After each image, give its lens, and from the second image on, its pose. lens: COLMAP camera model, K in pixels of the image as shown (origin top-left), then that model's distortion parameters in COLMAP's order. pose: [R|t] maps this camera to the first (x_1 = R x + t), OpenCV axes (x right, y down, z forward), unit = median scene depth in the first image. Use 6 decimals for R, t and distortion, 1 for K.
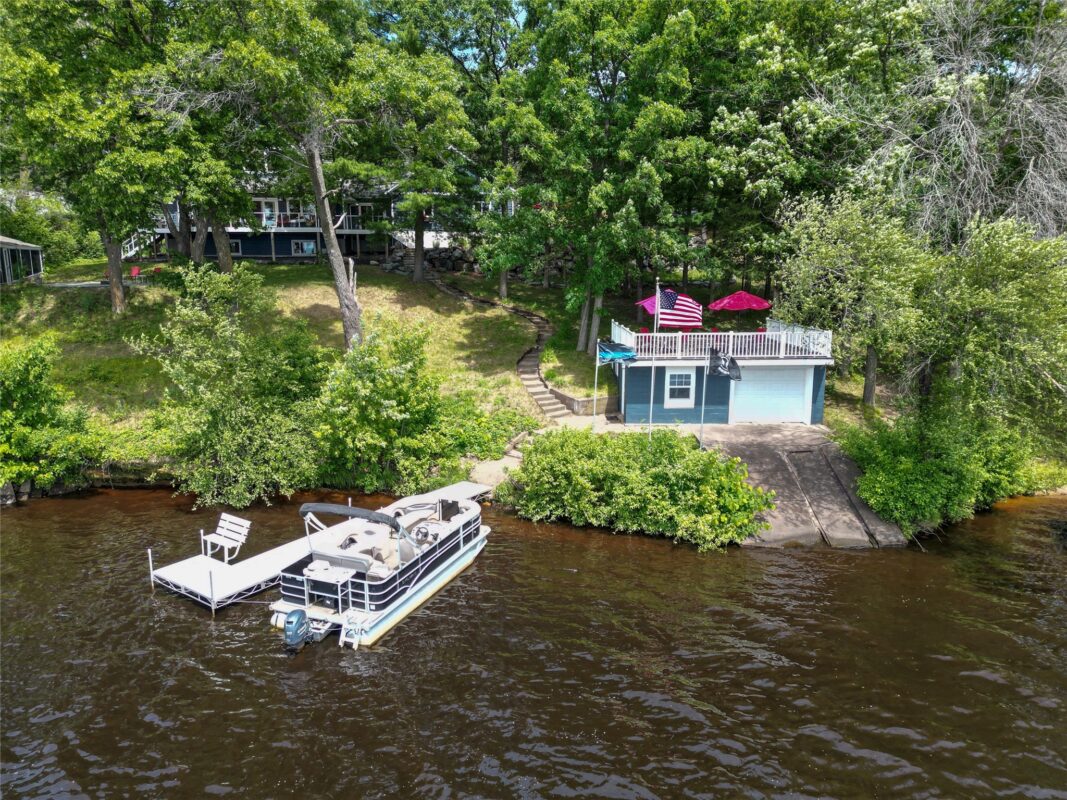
lens RADIAL K [[745.6, 0, 532.7], [0, 745.6, 417.3], [0, 0, 1]] dist [0.091943, -0.067195]
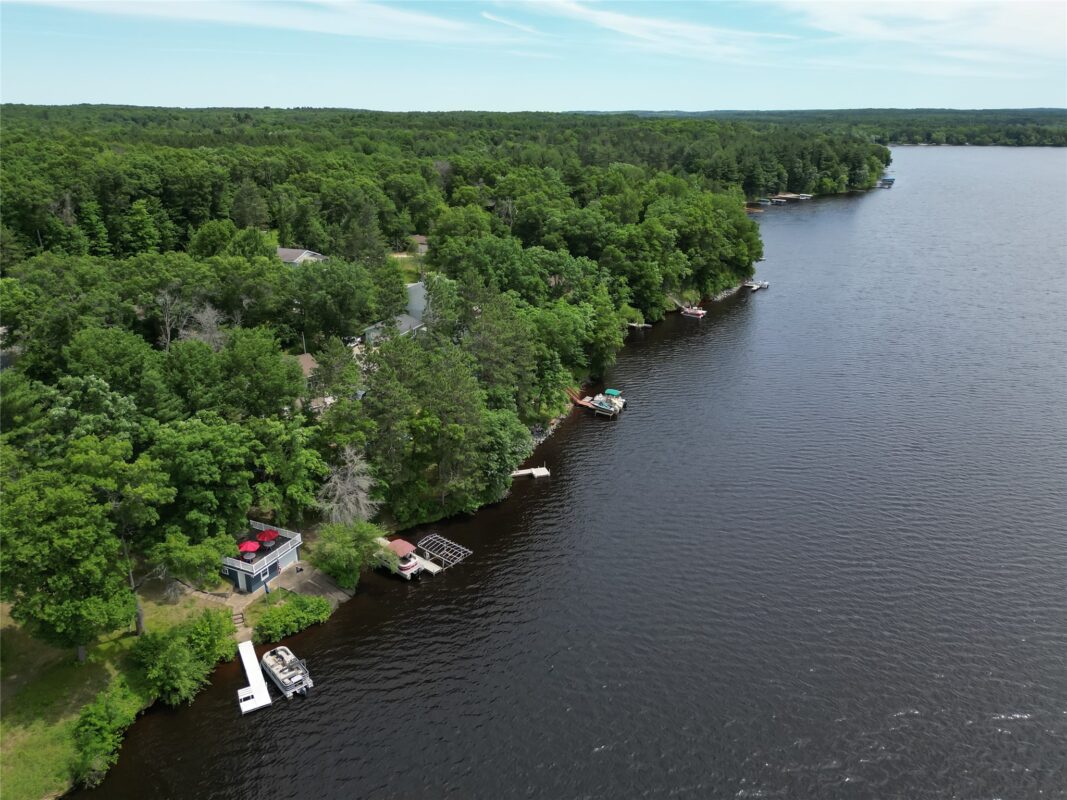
lens RADIAL K [[761.7, 0, 536.8], [0, 761.7, 394.0], [0, 0, 1]] dist [0.073406, -0.076395]
pose [[0.426748, -0.301592, 0.852601, -2.167372], [0.172697, 0.952584, 0.250520, -1.623238], [-0.887728, 0.040333, 0.458597, -1.706892]]
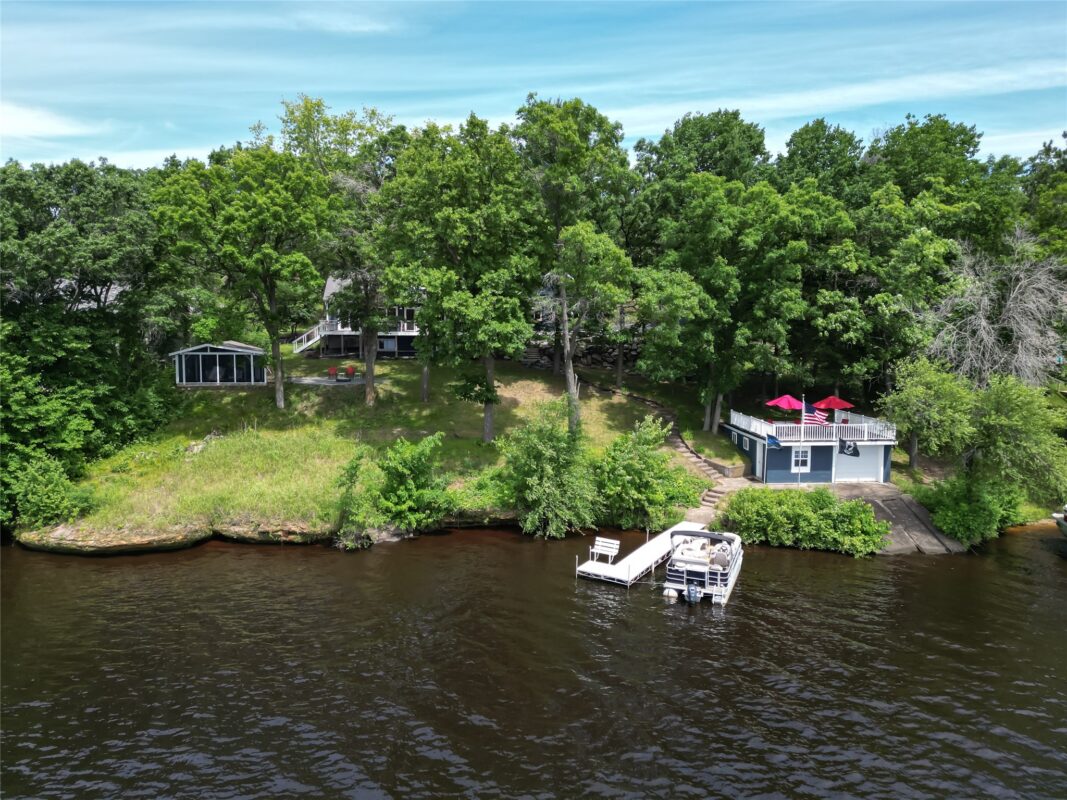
lens RADIAL K [[761.7, 0, 536.8], [0, 761.7, 394.0], [0, 0, 1]] dist [0.073406, -0.076395]
pose [[0.997327, -0.003137, 0.073004, -0.595737], [0.010499, 0.994864, -0.100673, -0.025433], [-0.072314, 0.101170, 0.992238, -0.705782]]
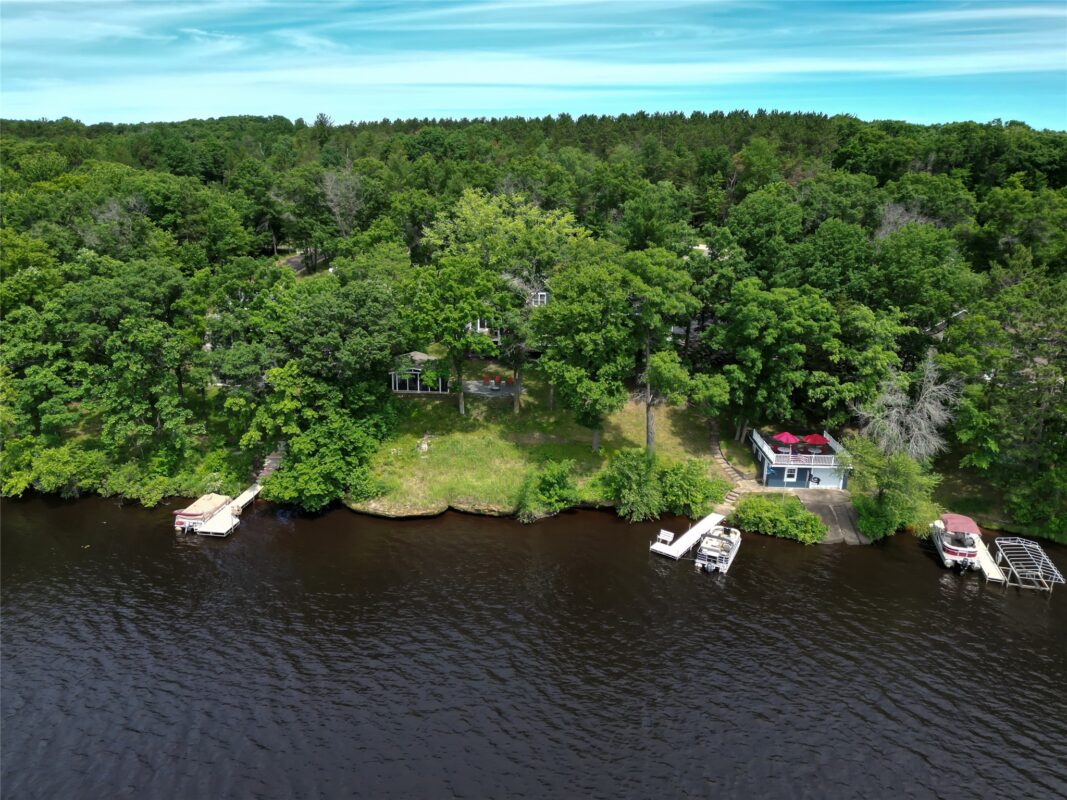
lens RADIAL K [[797.0, 0, 530.0], [0, 797.0, 405.2], [0, 0, 1]] dist [0.075036, -0.079415]
pose [[0.999571, 0.029036, -0.003896, -0.865136], [-0.028563, 0.995455, 0.090849, -0.628342], [0.006516, -0.090698, 0.995857, -2.140320]]
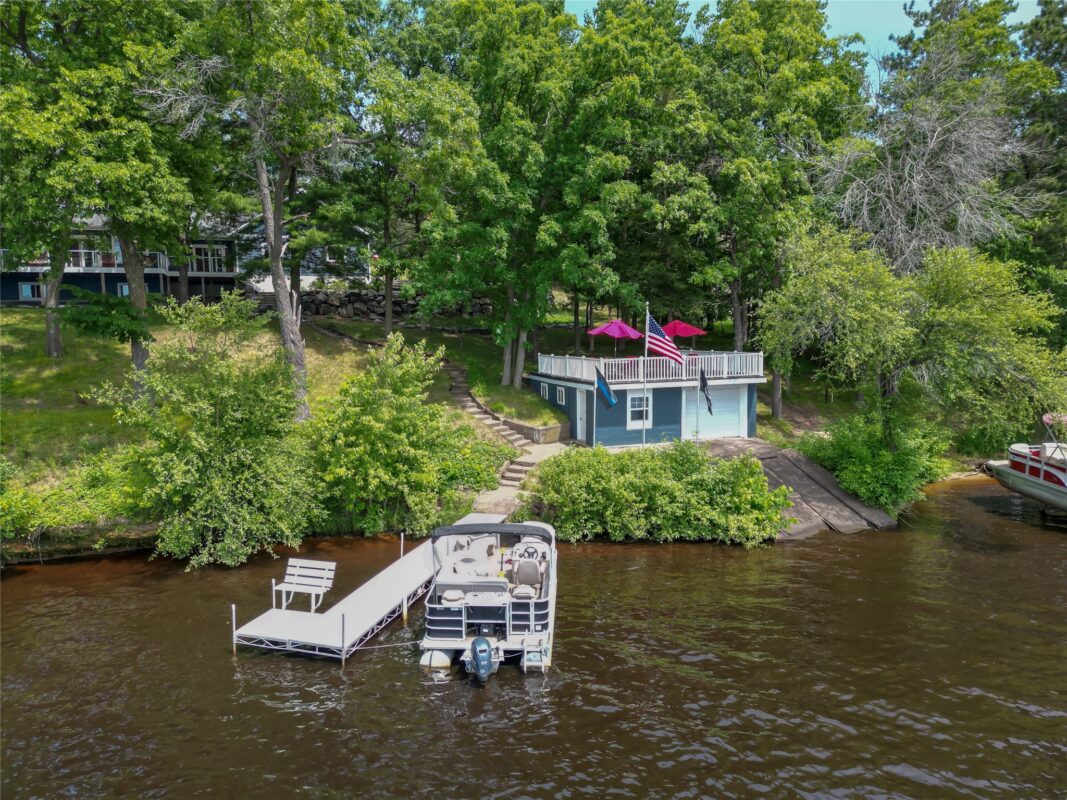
lens RADIAL K [[739.3, 0, 533.5], [0, 739.3, 400.0], [0, 0, 1]] dist [0.059926, -0.000926]
pose [[0.947855, -0.042921, 0.315800, -0.355502], [0.075001, 0.993101, -0.090137, 0.038276], [-0.309752, 0.109122, 0.944535, 0.068768]]
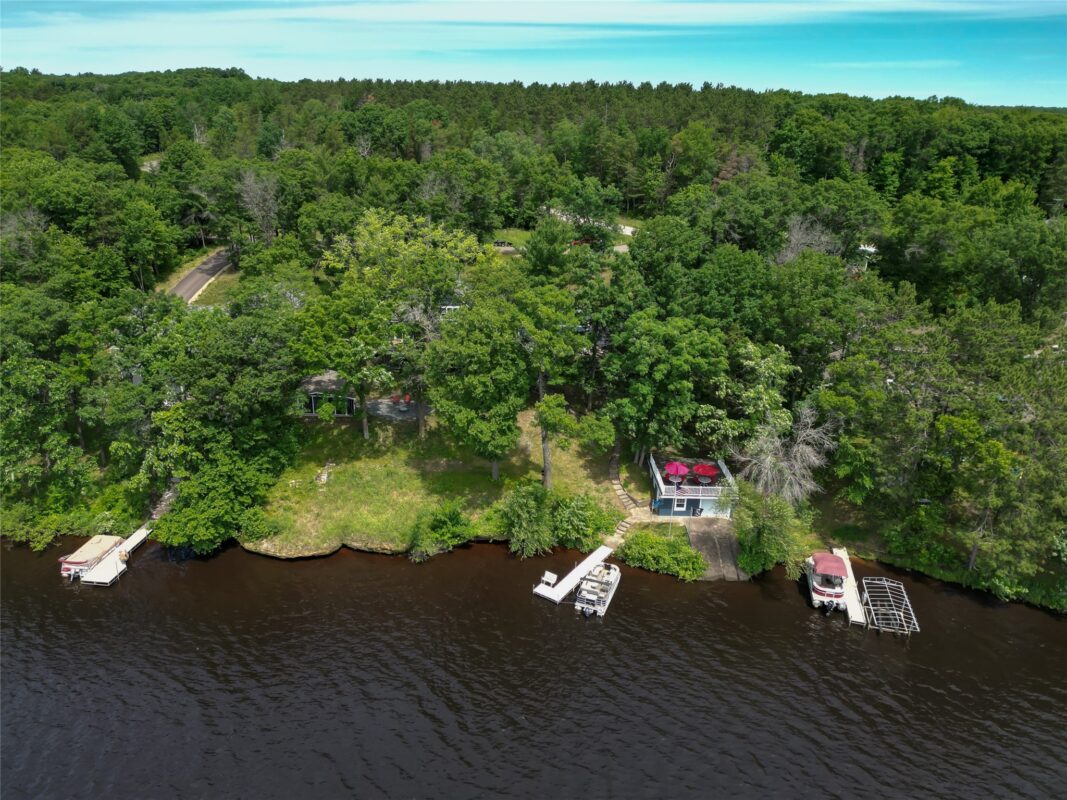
lens RADIAL K [[770.4, 0, 530.9], [0, 770.4, 403.6], [0, 0, 1]] dist [0.080971, -0.077083]
pose [[0.999356, 0.022353, 0.028082, -0.518432], [-0.026617, 0.986422, 0.162057, -1.029811], [-0.024078, -0.162701, 0.986382, -2.017310]]
